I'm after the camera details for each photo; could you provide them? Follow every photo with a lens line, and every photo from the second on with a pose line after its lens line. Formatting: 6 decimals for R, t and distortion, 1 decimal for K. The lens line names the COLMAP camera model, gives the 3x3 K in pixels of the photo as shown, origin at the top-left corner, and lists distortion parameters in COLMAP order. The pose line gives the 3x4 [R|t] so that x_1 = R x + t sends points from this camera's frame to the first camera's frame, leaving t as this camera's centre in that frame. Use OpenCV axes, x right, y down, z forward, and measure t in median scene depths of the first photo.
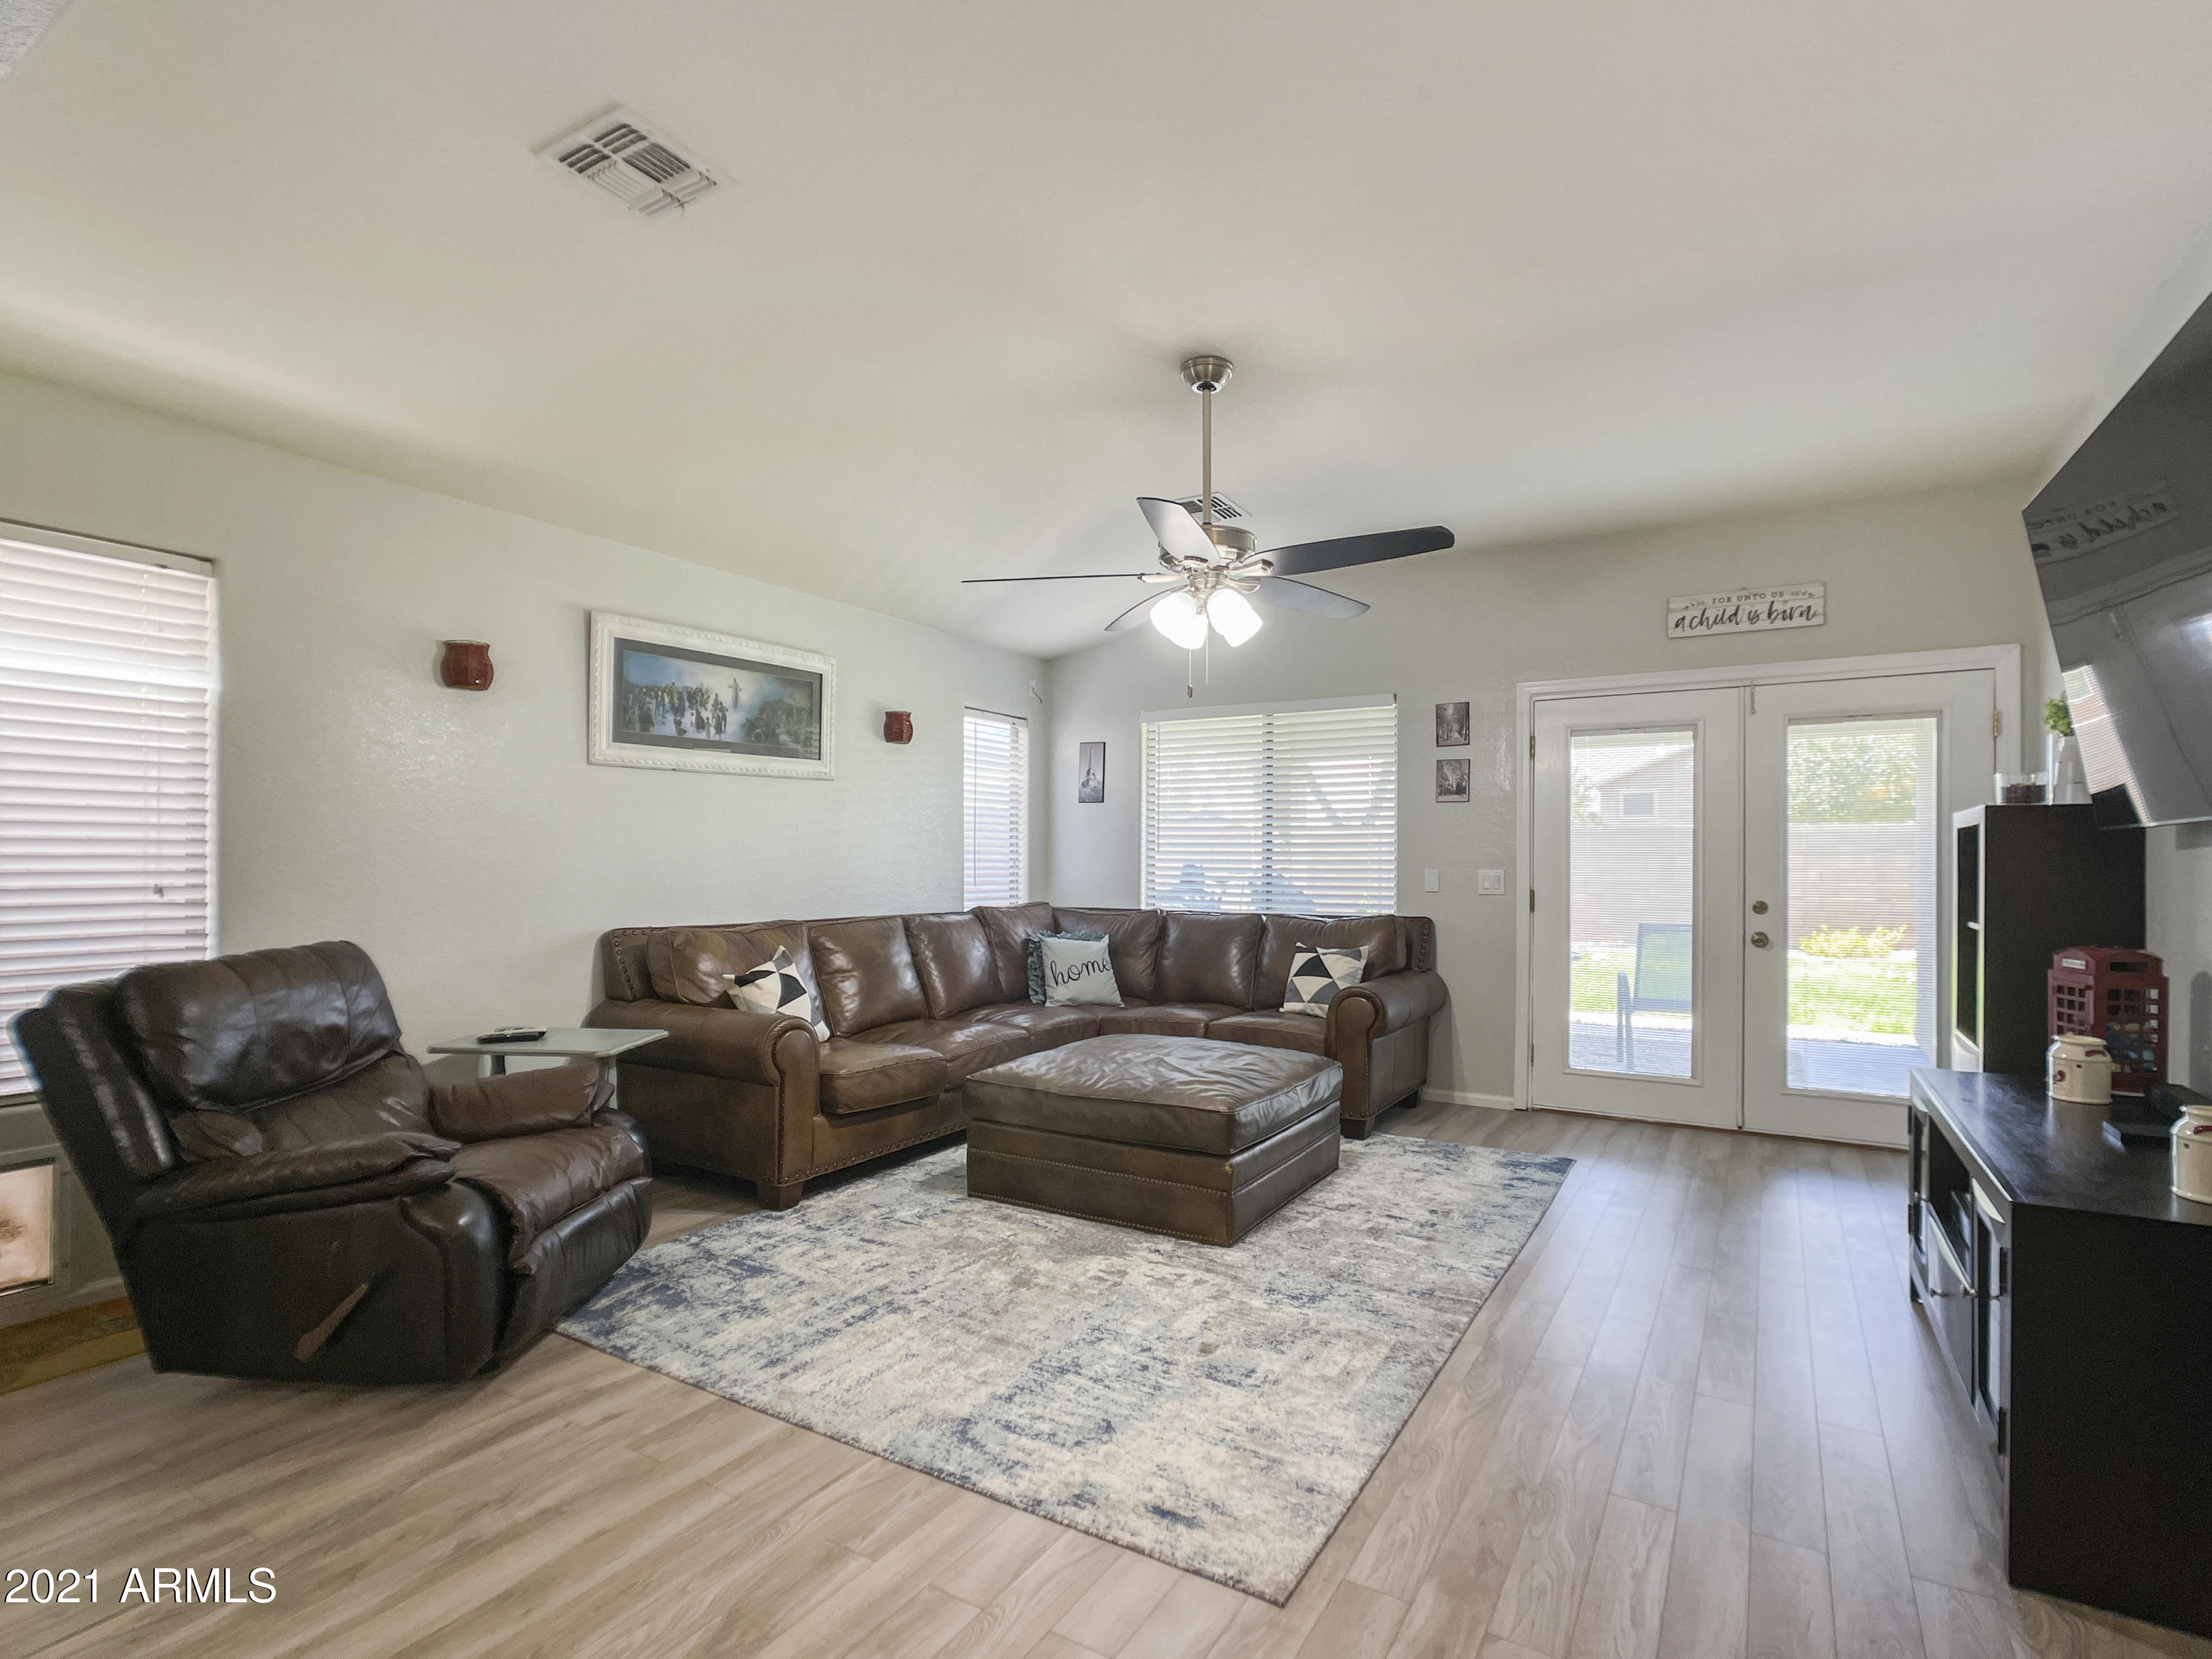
lens RADIAL K [[1097.6, 0, 1110.6], [0, 1097.6, 823.0], [0, 0, 1]] dist [-0.008251, 0.001793]
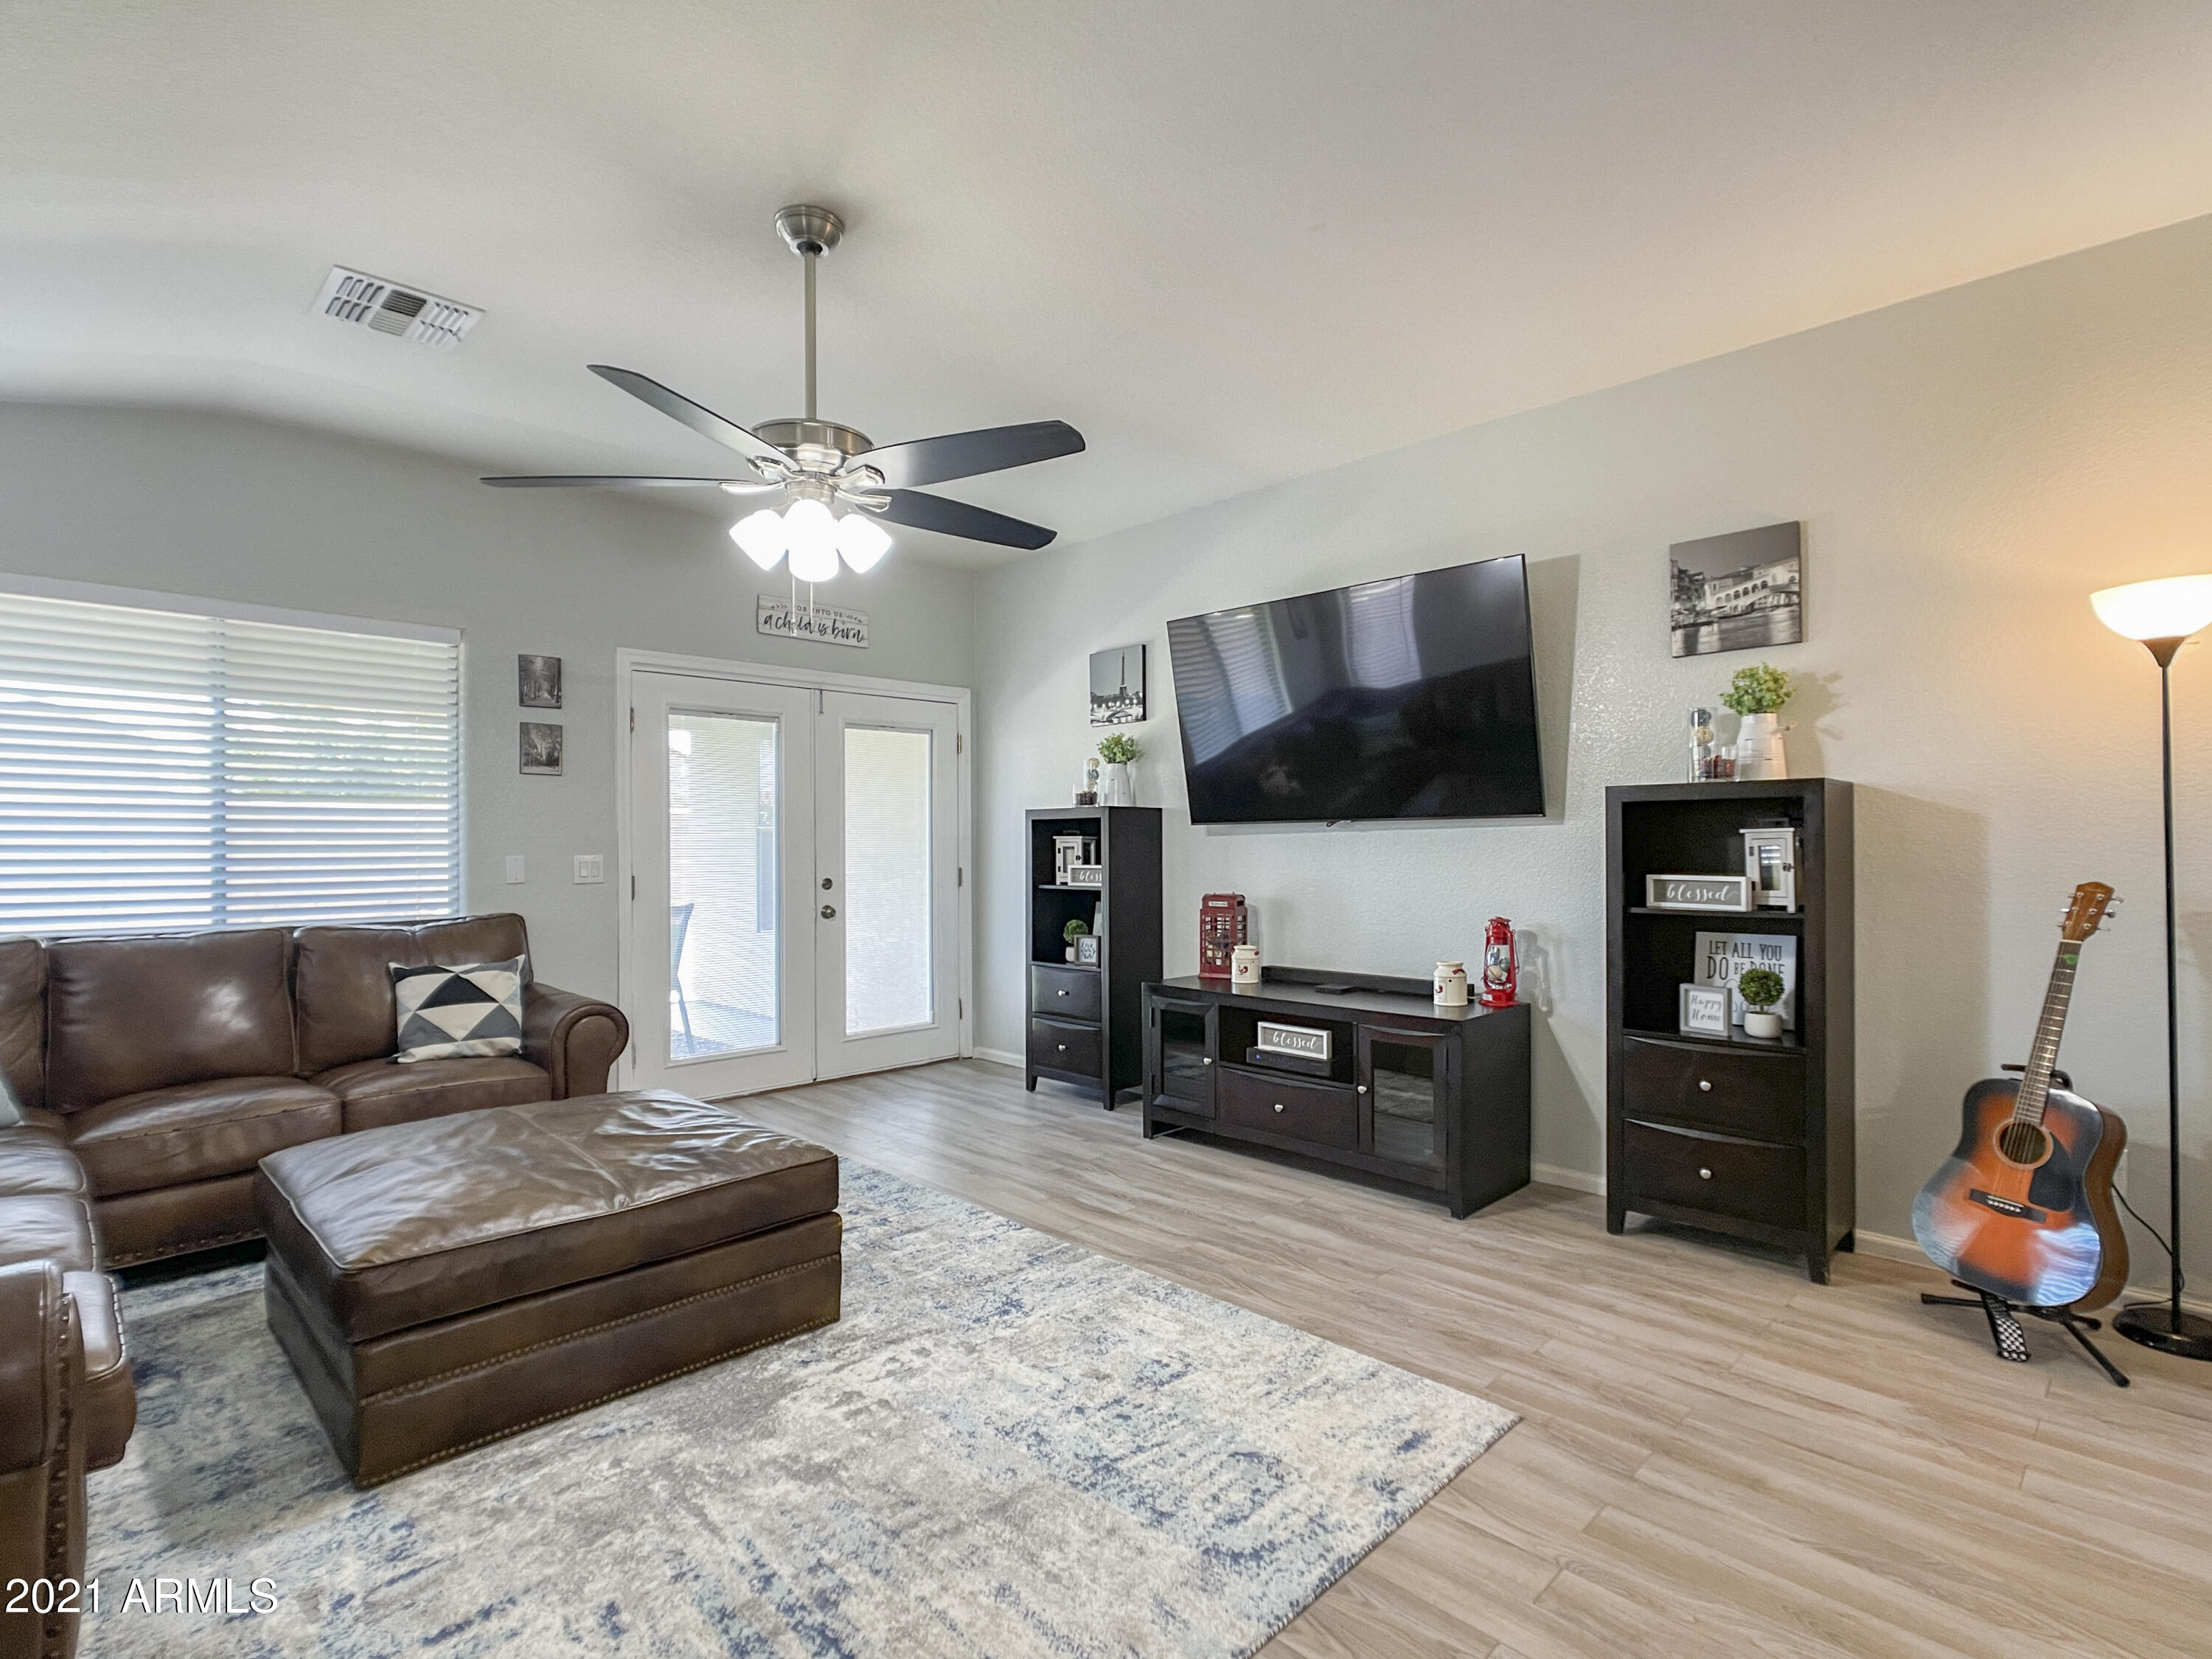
lens RADIAL K [[1097.6, 0, 1110.6], [0, 1097.6, 823.0], [0, 0, 1]] dist [-0.008251, 0.001793]
pose [[0.235661, 0.012054, 0.971761, -0.453018], [-0.029157, 0.999561, -0.005328, 0.010628], [-0.971398, -0.027078, 0.235909, 0.436914]]
